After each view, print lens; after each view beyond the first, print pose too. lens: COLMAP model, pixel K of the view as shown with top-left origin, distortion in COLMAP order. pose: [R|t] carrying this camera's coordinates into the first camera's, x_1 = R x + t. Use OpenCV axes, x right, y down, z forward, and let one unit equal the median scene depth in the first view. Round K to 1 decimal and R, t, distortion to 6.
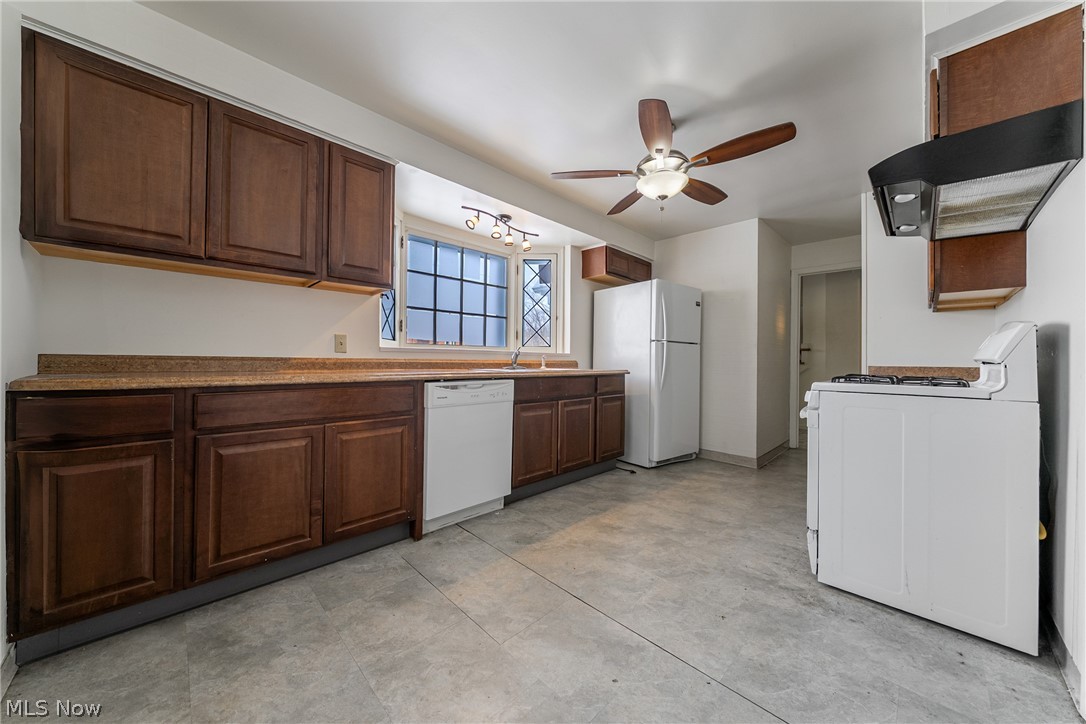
lens RADIAL K [[369.7, 0, 538.7], [0, 369.7, 359.5], [0, 0, 1]] dist [0.001967, 0.000016]
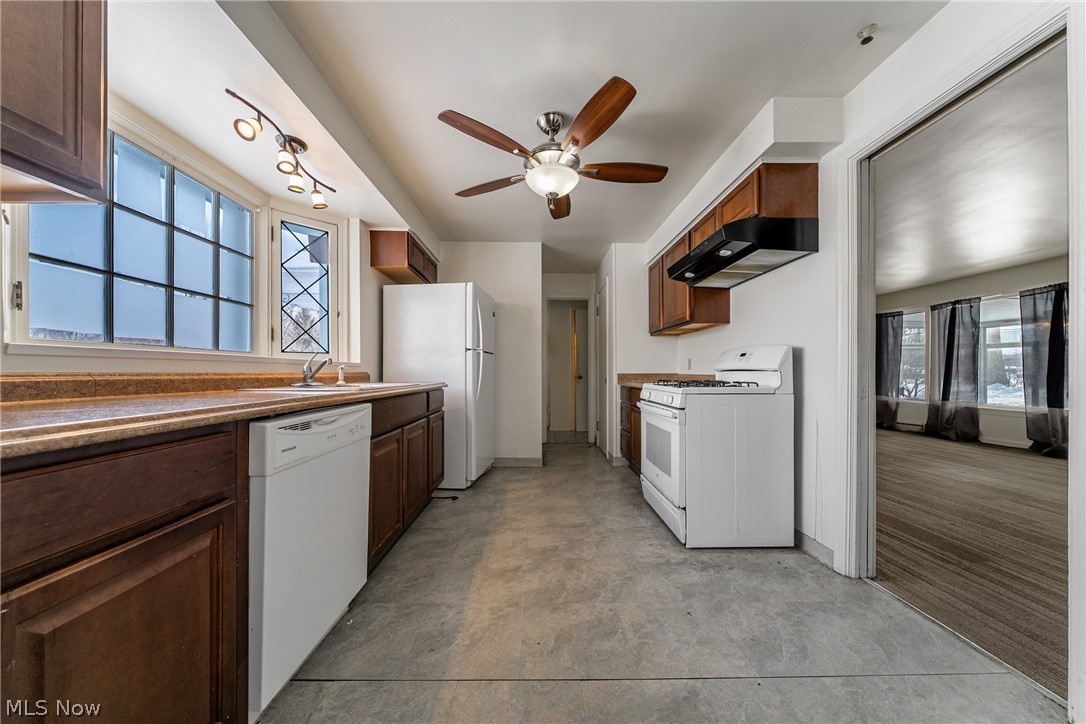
lens RADIAL K [[369.7, 0, 538.1], [0, 369.7, 371.7], [0, 0, 1]] dist [0.001967, 0.000016]
pose [[0.695655, -0.012103, 0.718274, -0.256399], [0.007744, 0.999926, 0.009348, -0.003331], [-0.718334, -0.000941, 0.695698, 0.267751]]
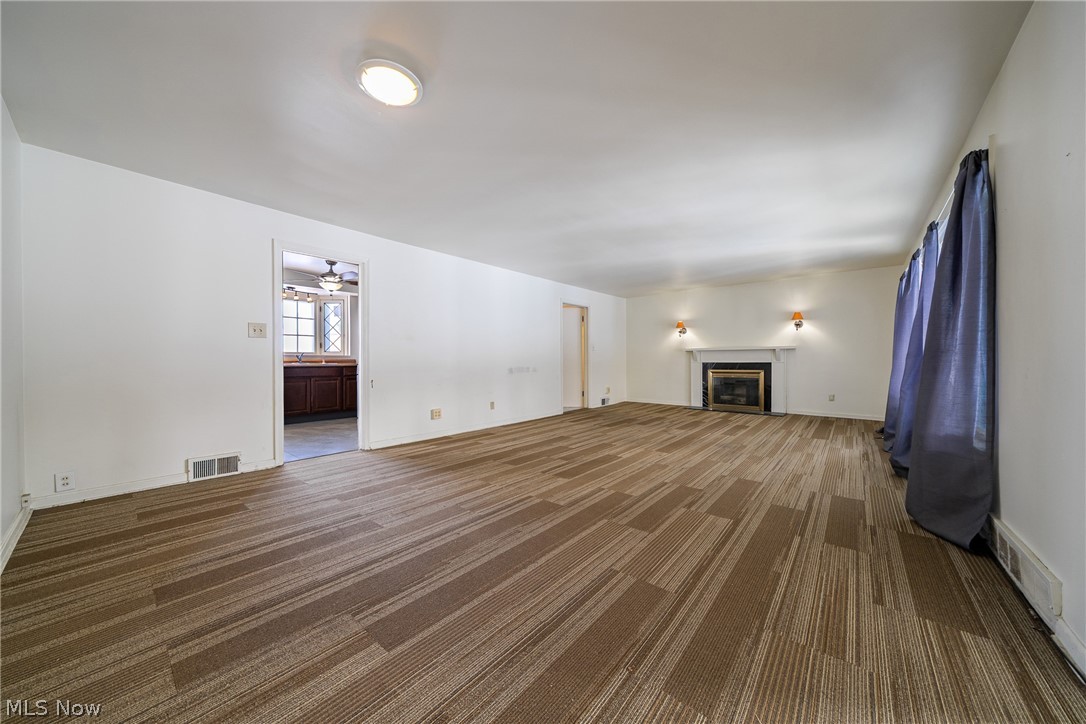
lens RADIAL K [[369.7, 0, 542.6], [0, 369.7, 362.6], [0, 0, 1]] dist [0.001967, 0.000016]
pose [[0.995630, -0.011208, 0.092708, 1.064021], [0.011250, 0.999937, 0.000062, 0.034988], [-0.092703, 0.000981, 0.995693, -1.105572]]
